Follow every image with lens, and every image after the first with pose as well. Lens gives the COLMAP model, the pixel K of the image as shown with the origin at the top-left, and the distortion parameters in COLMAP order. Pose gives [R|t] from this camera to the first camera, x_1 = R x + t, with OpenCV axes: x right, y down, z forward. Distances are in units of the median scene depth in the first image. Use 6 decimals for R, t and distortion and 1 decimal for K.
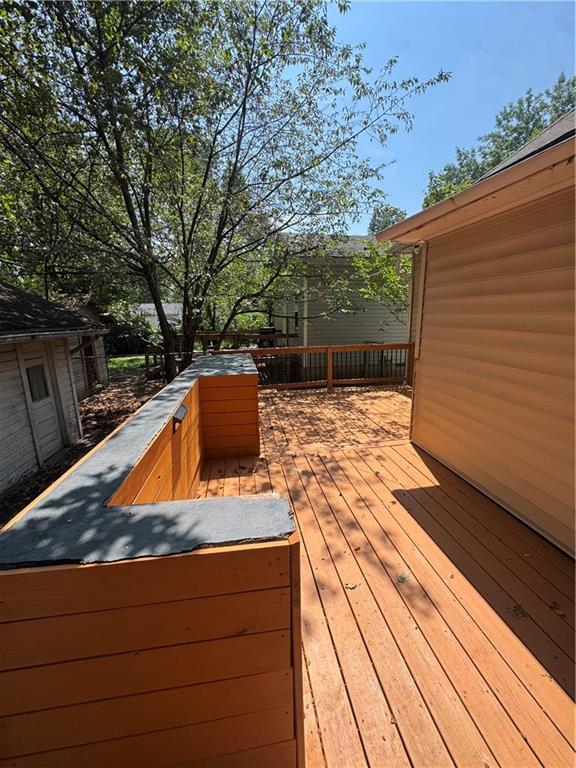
lens RADIAL K [[304.3, 0, 295.4], [0, 304.3, 383.0], [0, 0, 1]] dist [-0.004082, 0.001614]
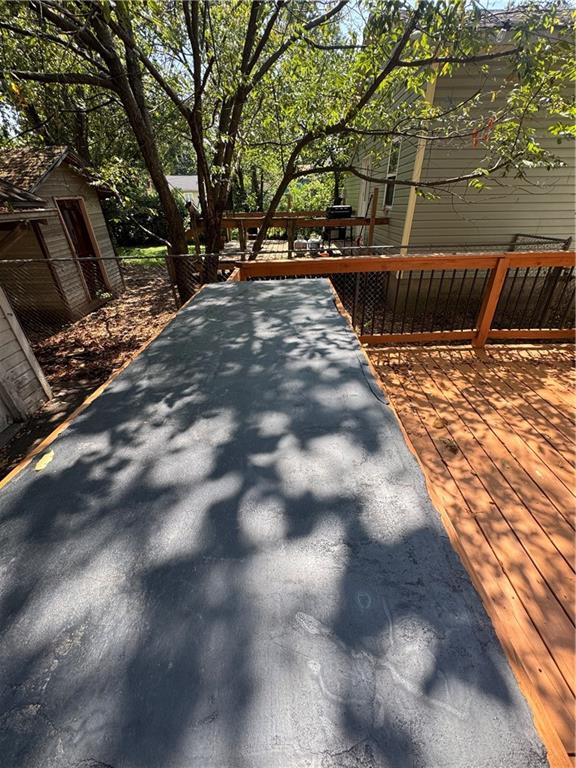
lens RADIAL K [[304.3, 0, 294.5], [0, 304.3, 377.5], [0, 0, 1]] dist [-0.004082, 0.001614]
pose [[0.985357, 0.084386, -0.148156, -0.116787], [-0.031680, 0.944418, 0.327218, -0.099536], [0.167534, -0.317733, 0.933262, 0.555735]]
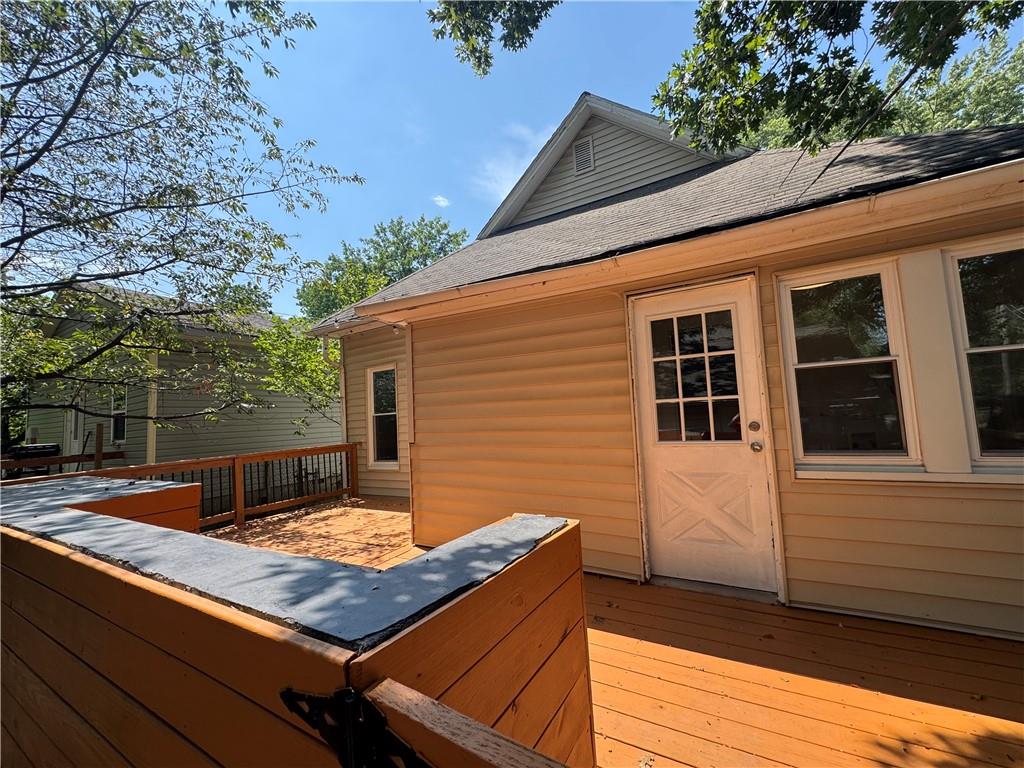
lens RADIAL K [[405.8, 0, 506.5], [0, 405.8, 390.2], [0, 0, 1]] dist [-0.004082, 0.001614]
pose [[0.642188, 0.031177, 0.765913, -0.207853], [0.201961, 0.956988, -0.208291, 0.045319], [-0.739464, 0.288446, 0.608270, 0.015355]]
